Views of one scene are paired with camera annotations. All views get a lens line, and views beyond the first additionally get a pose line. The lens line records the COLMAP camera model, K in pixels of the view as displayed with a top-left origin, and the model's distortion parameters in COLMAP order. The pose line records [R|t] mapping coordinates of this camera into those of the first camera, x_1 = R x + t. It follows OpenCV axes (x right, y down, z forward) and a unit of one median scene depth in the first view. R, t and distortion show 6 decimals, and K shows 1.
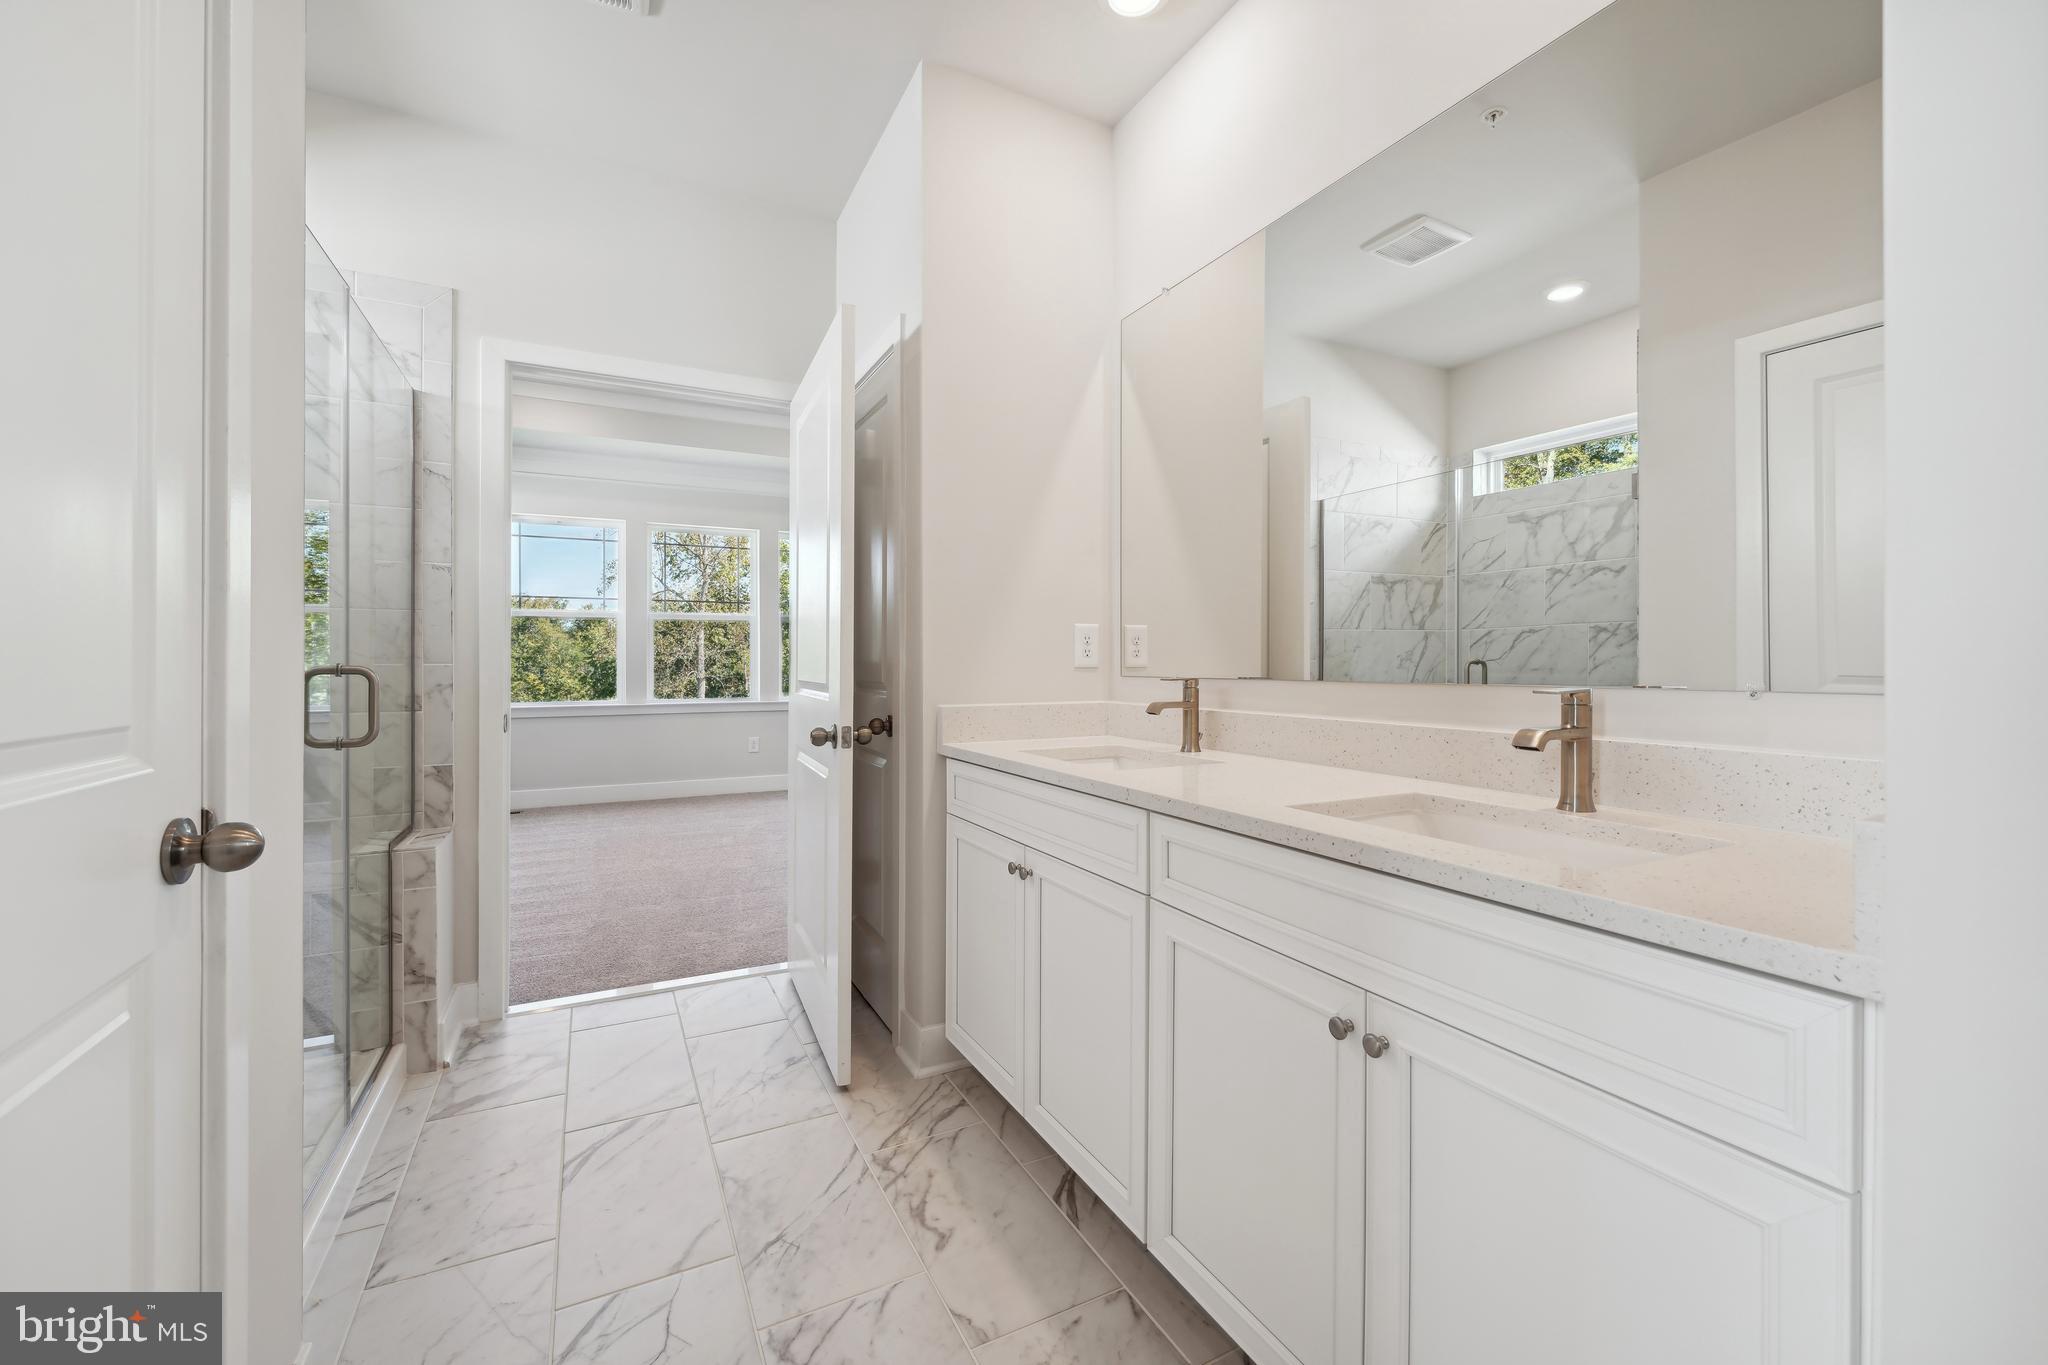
lens RADIAL K [[823.0, 0, 1024.0], [0, 823.0, 682.5], [0, 0, 1]] dist [-0.000211, 0.000028]
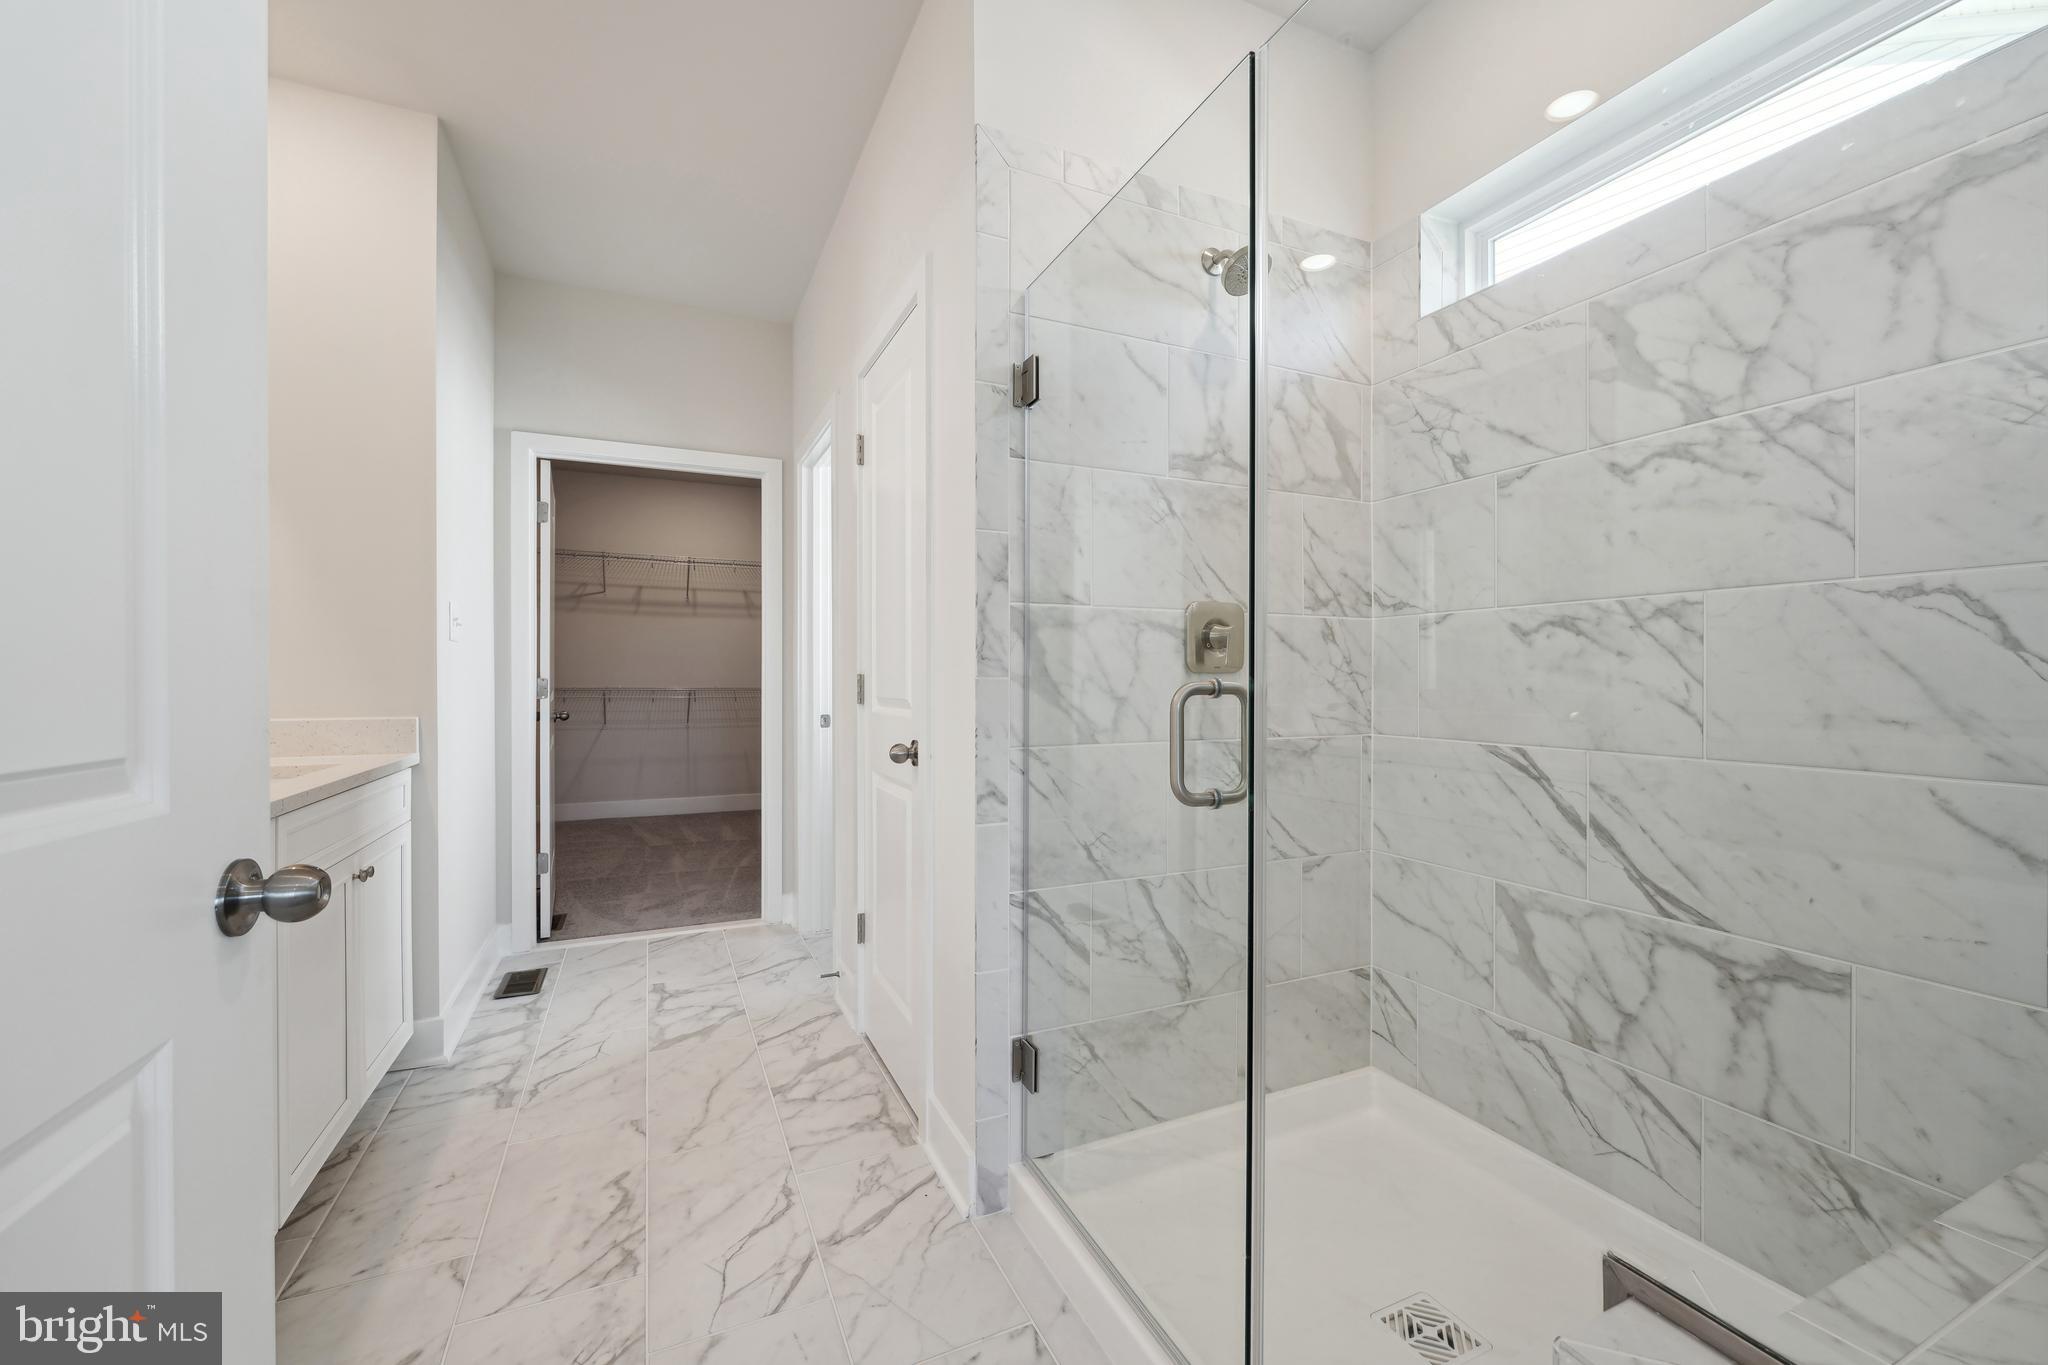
lens RADIAL K [[823.0, 0, 1024.0], [0, 823.0, 682.5], [0, 0, 1]] dist [-0.000211, 0.000028]
pose [[-0.998739, -0.003871, 0.050063, -0.661735], [-0.002702, 0.999723, 0.023399, -0.032596], [-0.050140, 0.023234, -0.998472, 1.538617]]
